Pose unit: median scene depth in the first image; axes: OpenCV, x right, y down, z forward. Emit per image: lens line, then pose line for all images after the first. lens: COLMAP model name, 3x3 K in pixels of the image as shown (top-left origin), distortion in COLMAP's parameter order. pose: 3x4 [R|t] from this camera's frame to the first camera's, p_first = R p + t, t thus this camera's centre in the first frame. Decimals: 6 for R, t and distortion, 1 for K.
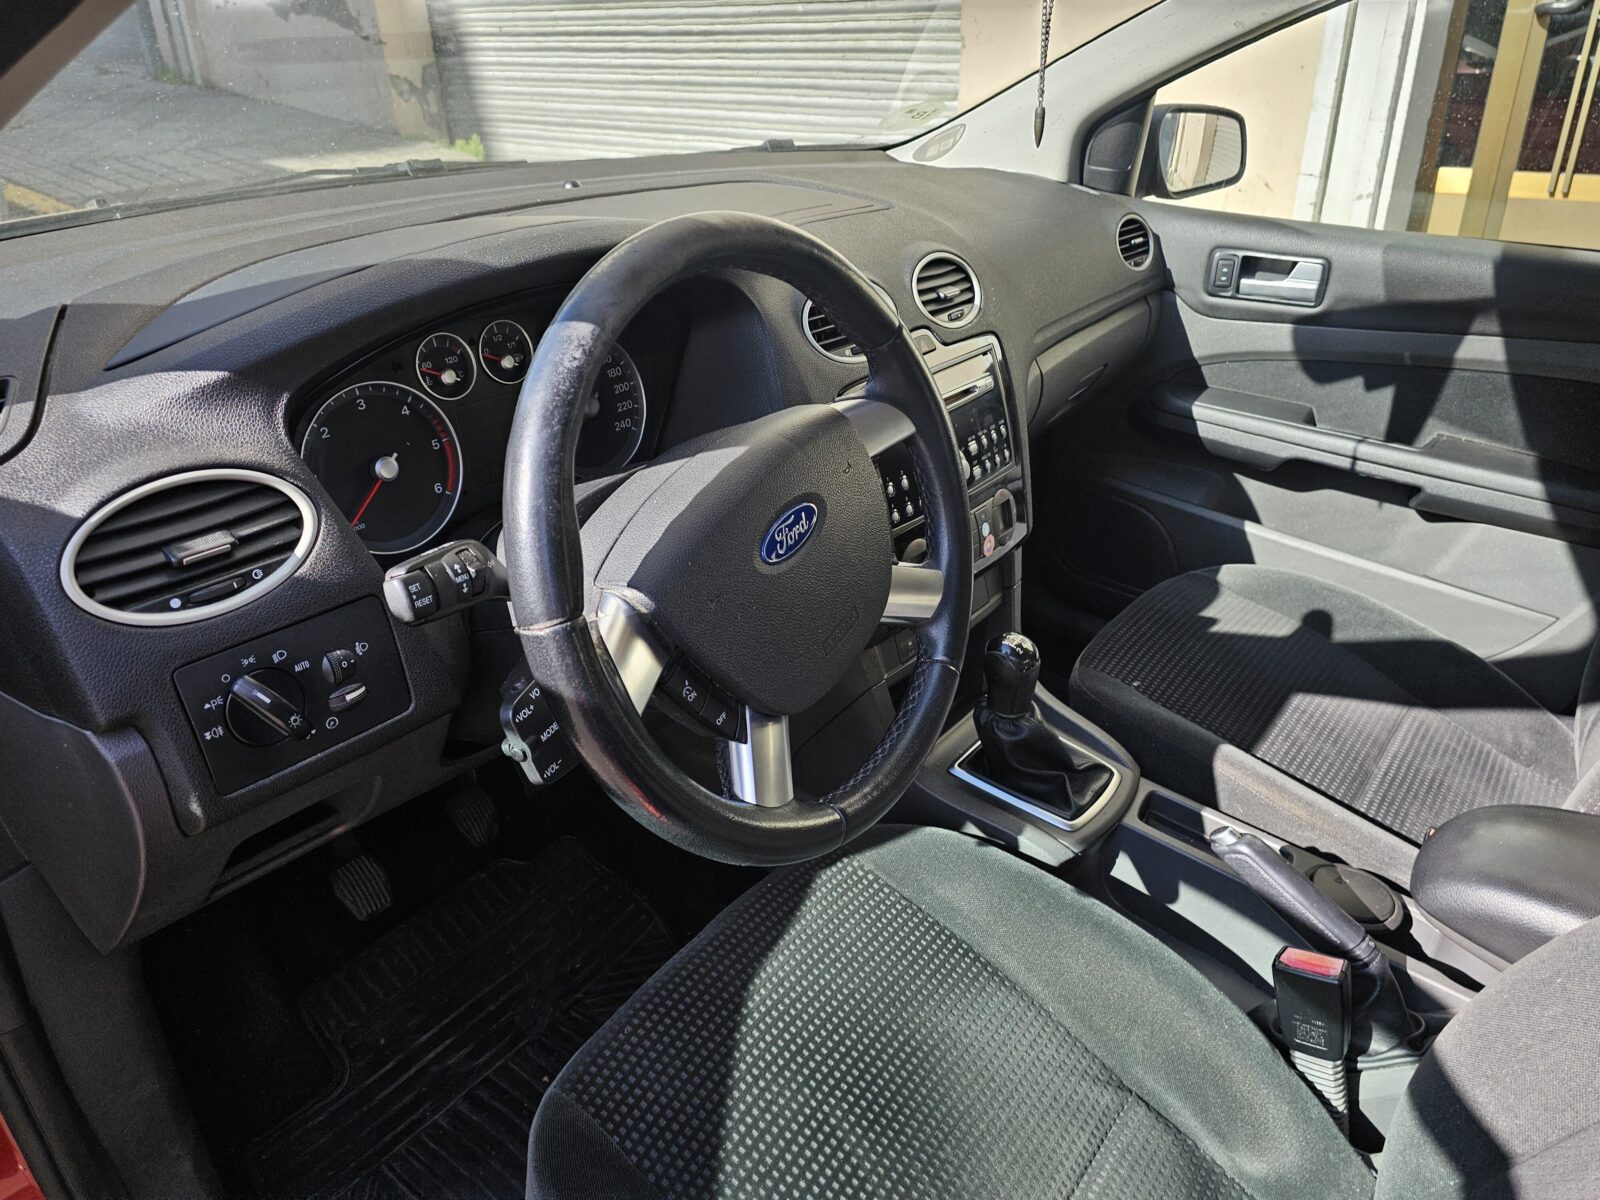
lens RADIAL K [[1095.4, 0, 809.2], [0, 1095.4, 594.2], [0, 0, 1]] dist [0.066246, -0.063902]
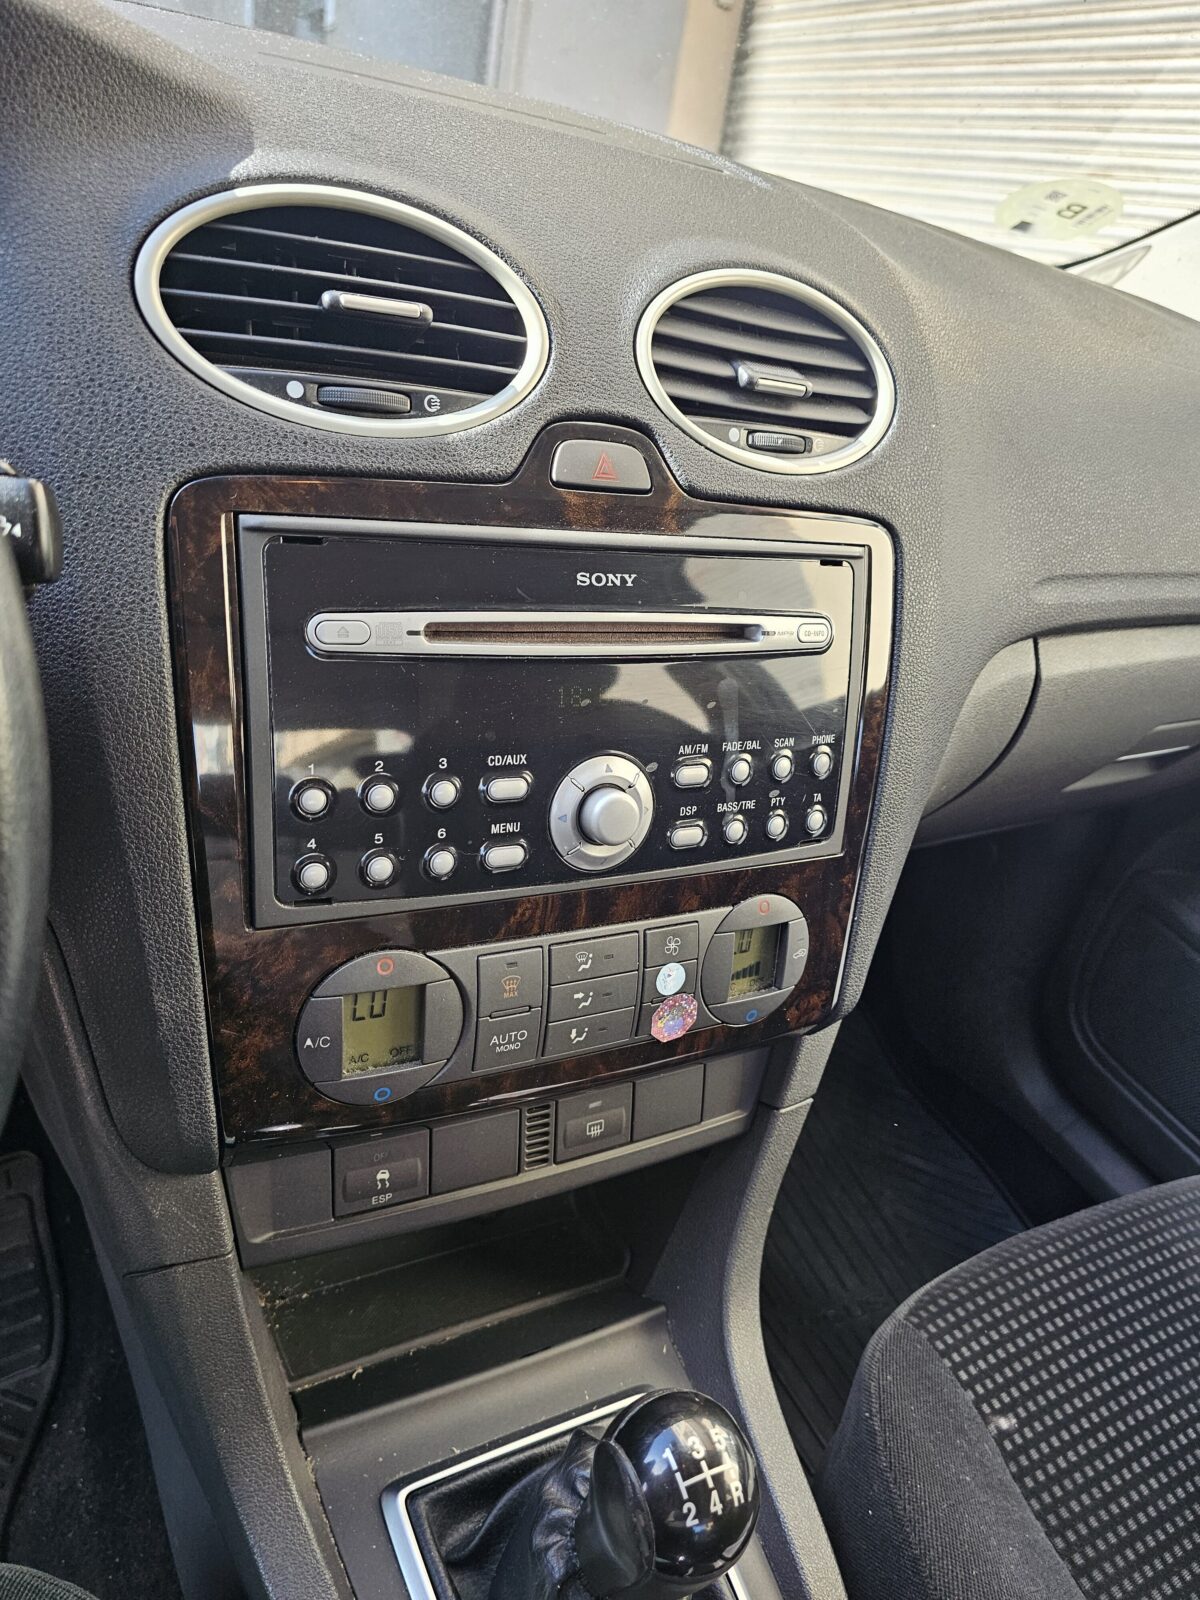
lens RADIAL K [[1095.4, 0, 597.1], [0, 1095.4, 797.2], [0, 0, 1]] dist [0.066246, -0.063902]
pose [[0.893315, 0.340198, -0.293690, 0.241261], [-0.346566, 0.937487, 0.031798, -0.129139], [0.286148, 0.073378, 0.955372, 0.634795]]
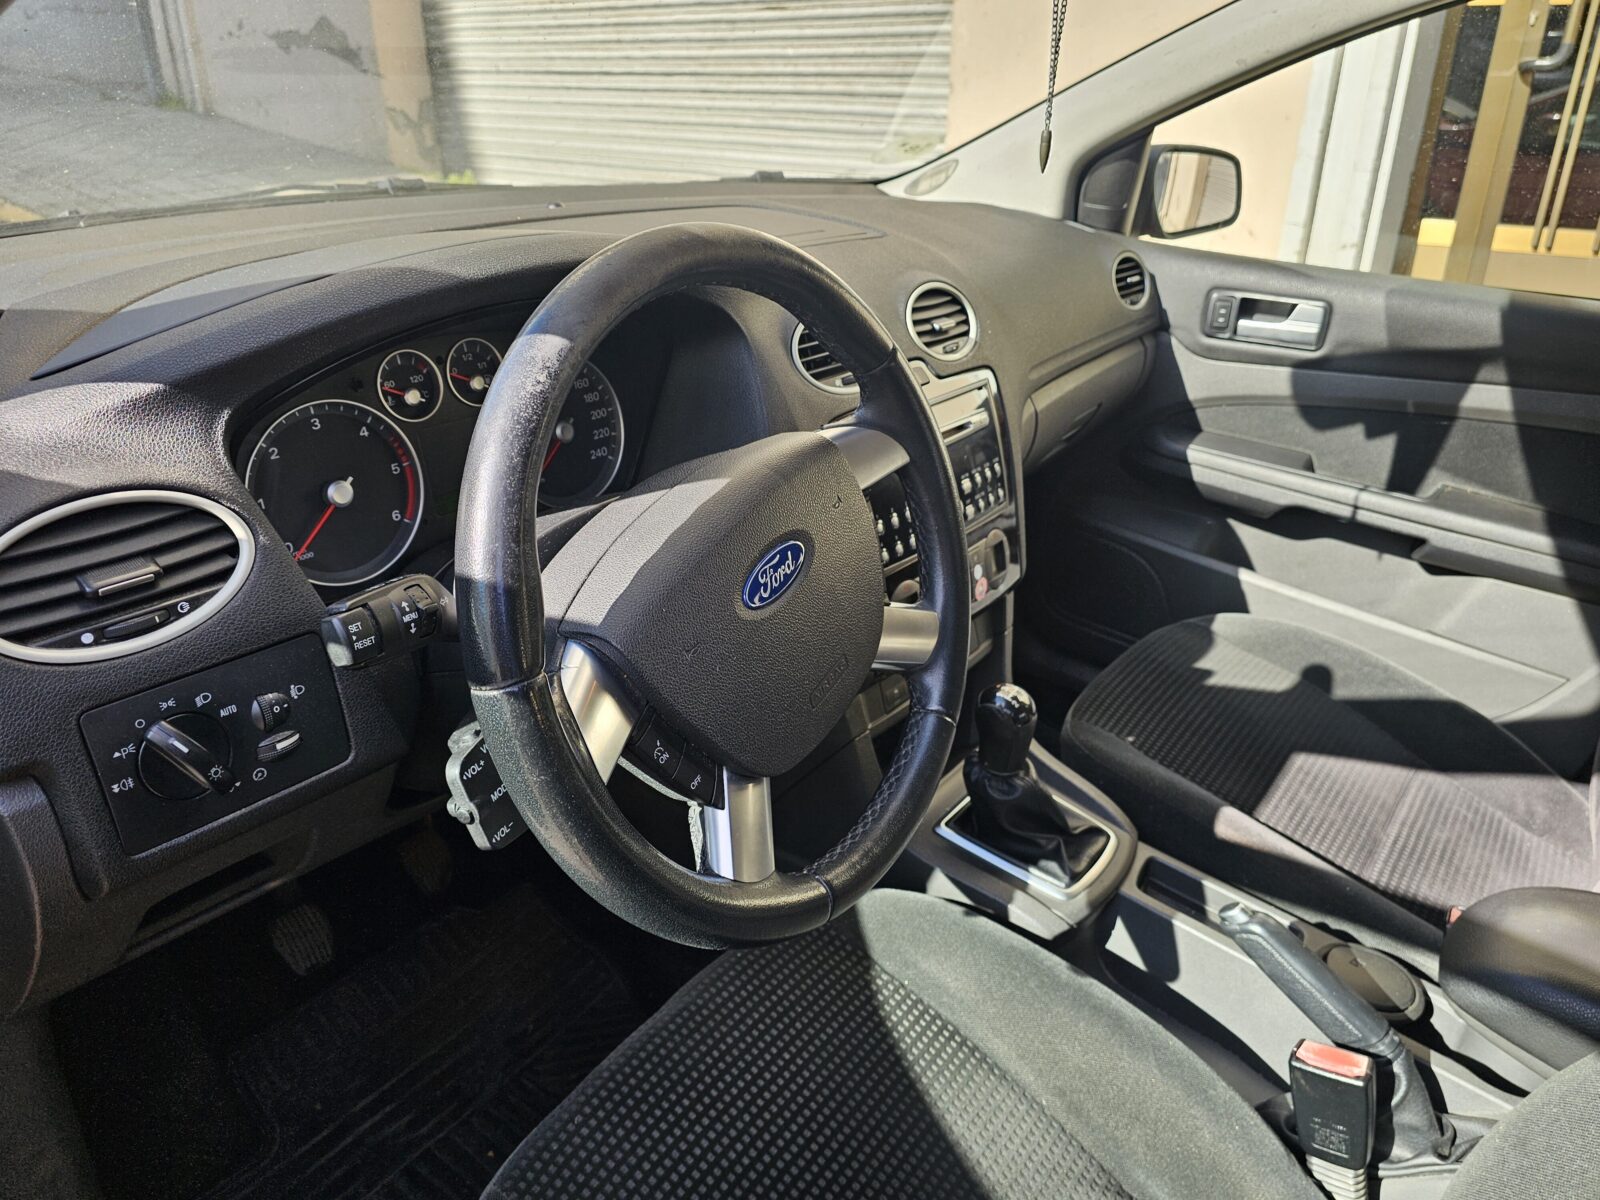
lens RADIAL K [[1101.9, 0, 773.6], [0, 1101.9, 566.6], [0, 0, 1]] dist [0.063527, -0.067277]
pose [[0.999591, 0.026781, -0.010073, -0.005760], [-0.027289, 0.998156, -0.054225, -0.007710], [0.008602, 0.054478, 0.998478, 0.051286]]
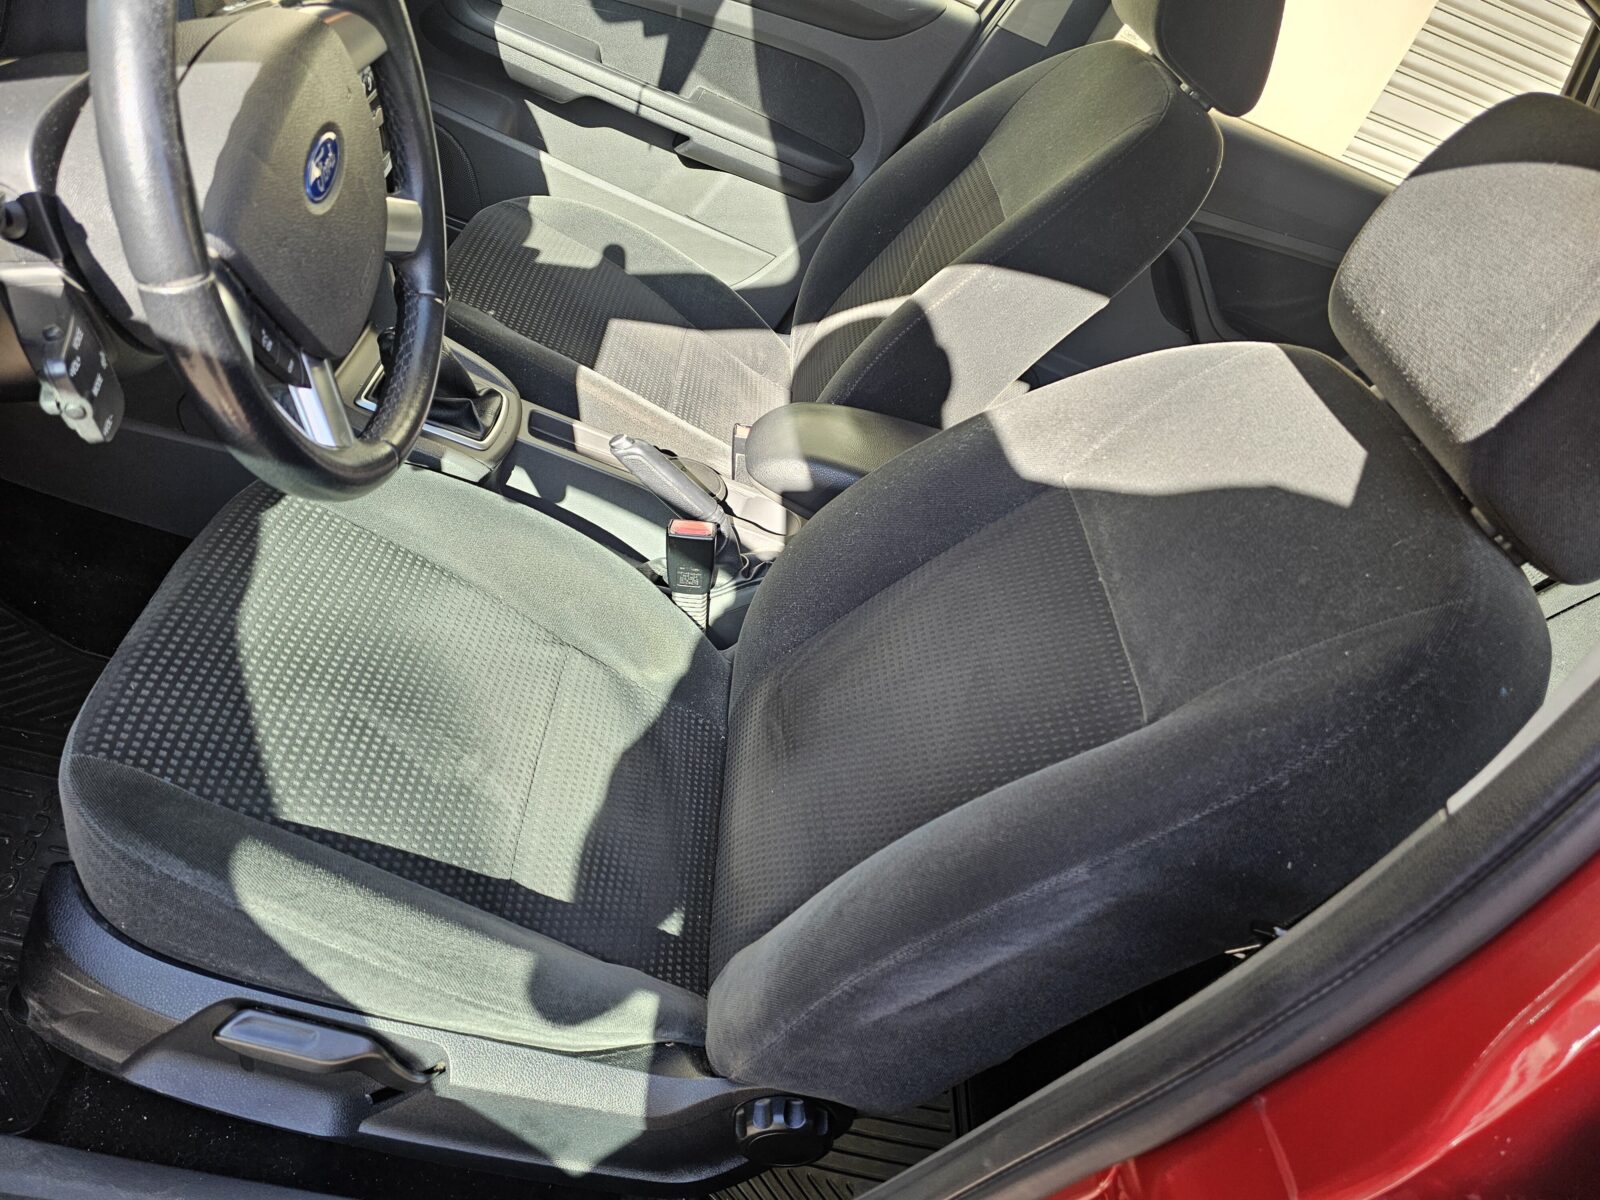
lens RADIAL K [[1063.5, 0, 805.2], [0, 1063.5, 550.4], [0, 0, 1]] dist [0.062435, -0.059333]
pose [[0.774819, -0.144511, 0.615445, -0.198108], [-0.049823, 0.956536, 0.287327, -0.016998], [-0.630217, -0.253290, 0.733942, -0.032519]]
